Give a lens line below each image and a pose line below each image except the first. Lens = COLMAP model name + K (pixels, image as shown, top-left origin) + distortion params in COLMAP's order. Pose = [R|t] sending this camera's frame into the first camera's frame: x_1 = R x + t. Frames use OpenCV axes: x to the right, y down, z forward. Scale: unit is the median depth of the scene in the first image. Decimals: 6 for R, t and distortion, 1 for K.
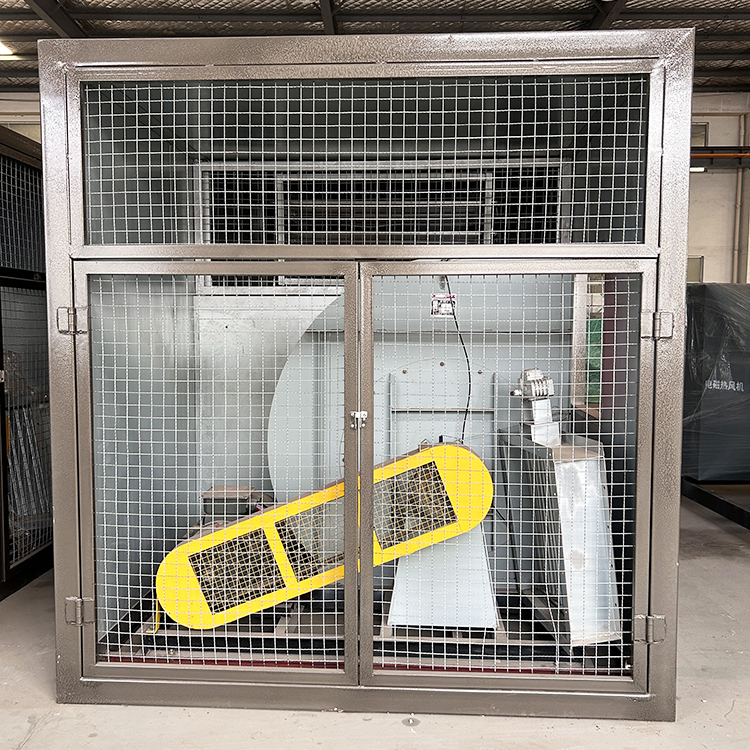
lens RADIAL K [[757.1, 0, 377.4], [0, 757.1, 377.3], [0, 0, 1]] dist [0.019734, 0.000000]
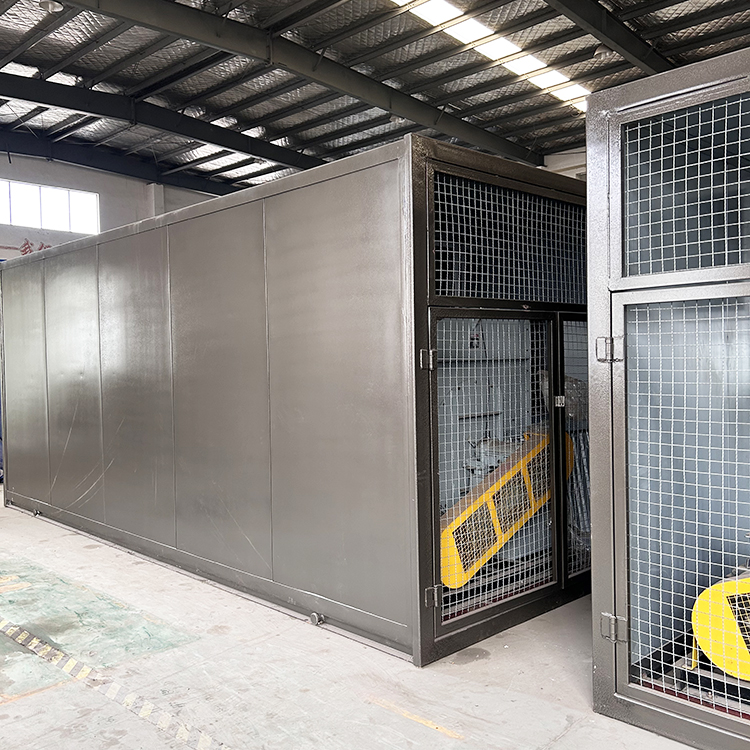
lens RADIAL K [[757.1, 0, 367.9], [0, 757.1, 376.9], [0, 0, 1]] dist [0.019734, 0.000000]
pose [[0.734758, -0.001192, -0.678328, 0.067400], [-0.023745, 0.999340, -0.027476, 0.000565], [0.677913, 0.036295, 0.734245, -0.003652]]
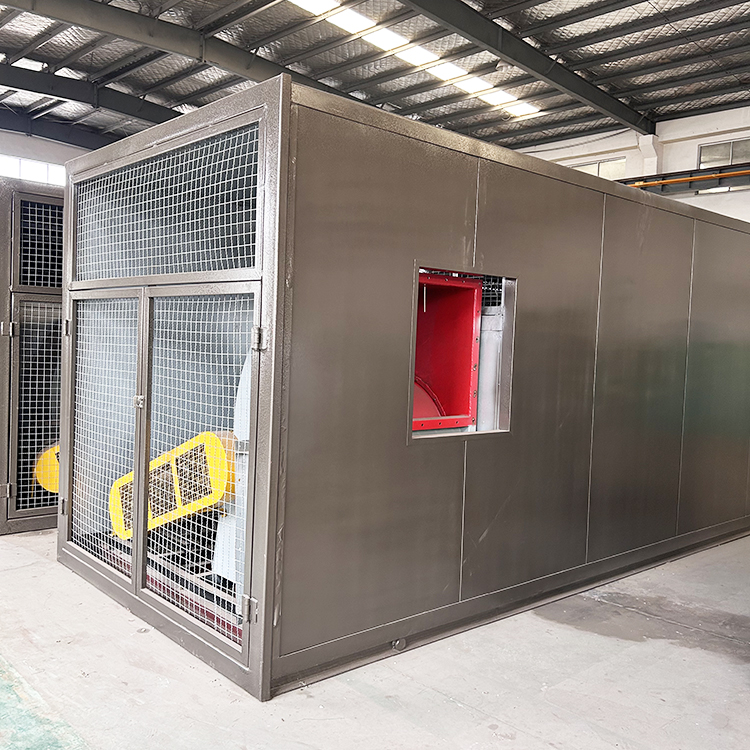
lens RADIAL K [[757.1, 0, 373.7], [0, 757.1, 374.4], [0, 0, 1]] dist [0.019734, 0.000000]
pose [[0.709374, 0.055358, -0.702655, 0.395617], [-0.081174, 0.996694, -0.003427, -0.005817], [0.700142, 0.059468, 0.711523, 0.084224]]
